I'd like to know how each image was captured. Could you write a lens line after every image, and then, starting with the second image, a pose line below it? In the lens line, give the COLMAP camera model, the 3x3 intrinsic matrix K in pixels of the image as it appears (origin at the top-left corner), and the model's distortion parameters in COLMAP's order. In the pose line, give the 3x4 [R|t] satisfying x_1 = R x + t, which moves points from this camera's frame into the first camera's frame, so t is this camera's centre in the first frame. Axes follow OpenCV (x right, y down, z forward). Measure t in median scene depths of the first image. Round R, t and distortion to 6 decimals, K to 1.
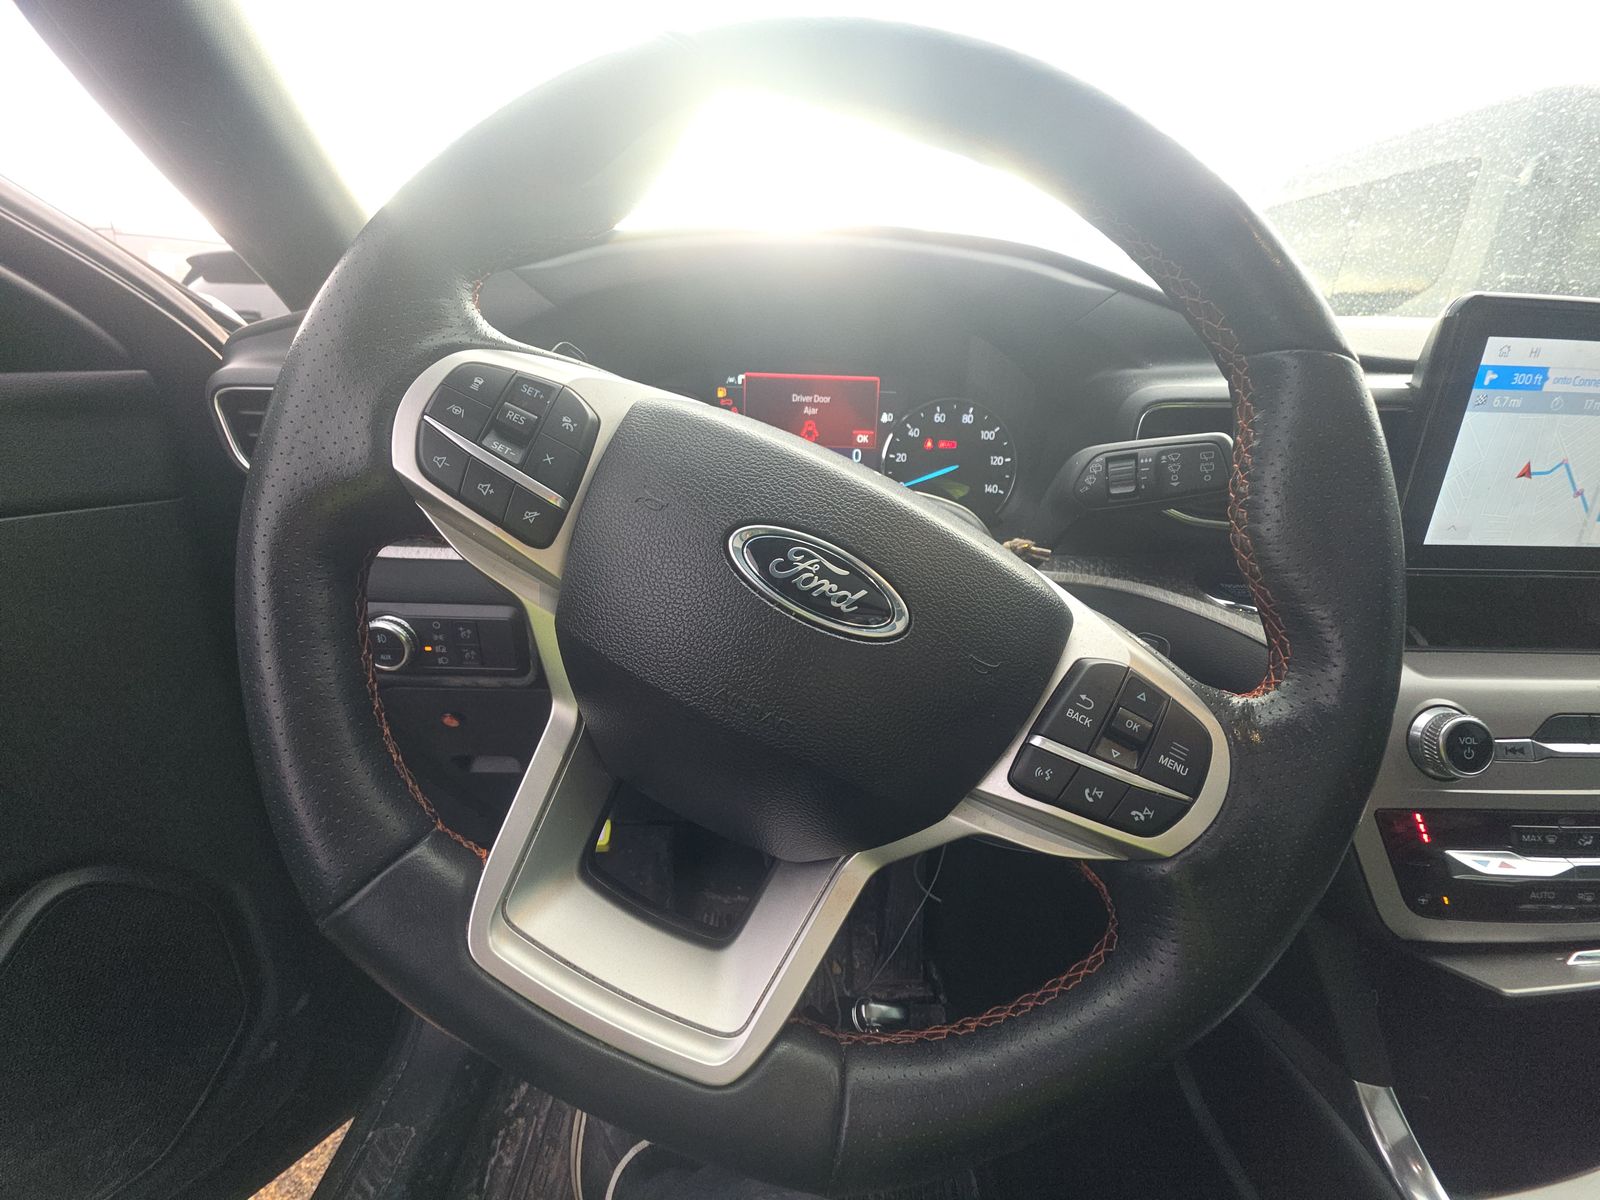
lens RADIAL K [[625.2, 0, 798.7], [0, 625.2, 603.6], [0, 0, 1]] dist [0.012821, -0.009177]
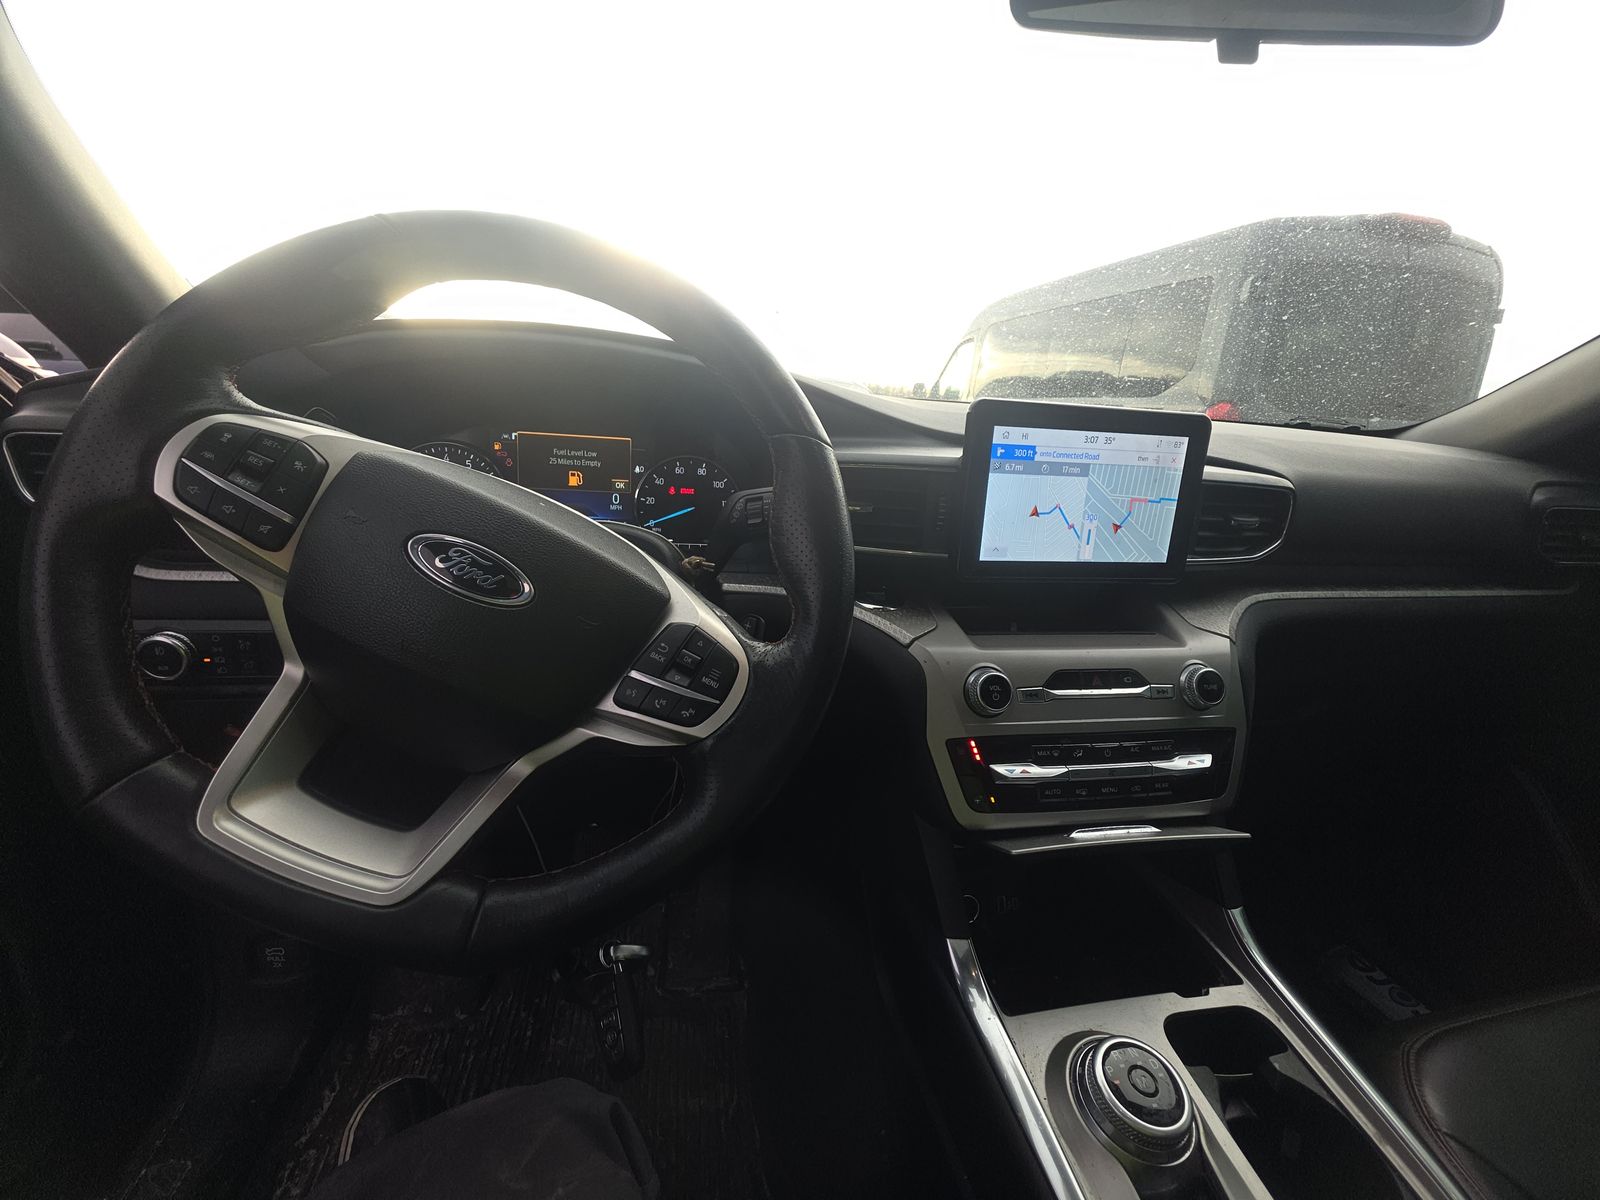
lens RADIAL K [[625.2, 0, 798.7], [0, 625.2, 603.6], [0, 0, 1]] dist [0.012821, -0.009177]
pose [[0.983987, -0.015856, 0.177533, 0.360033], [0.030120, 0.996503, -0.077940, 0.125804], [-0.175676, 0.082039, 0.981024, -0.424631]]
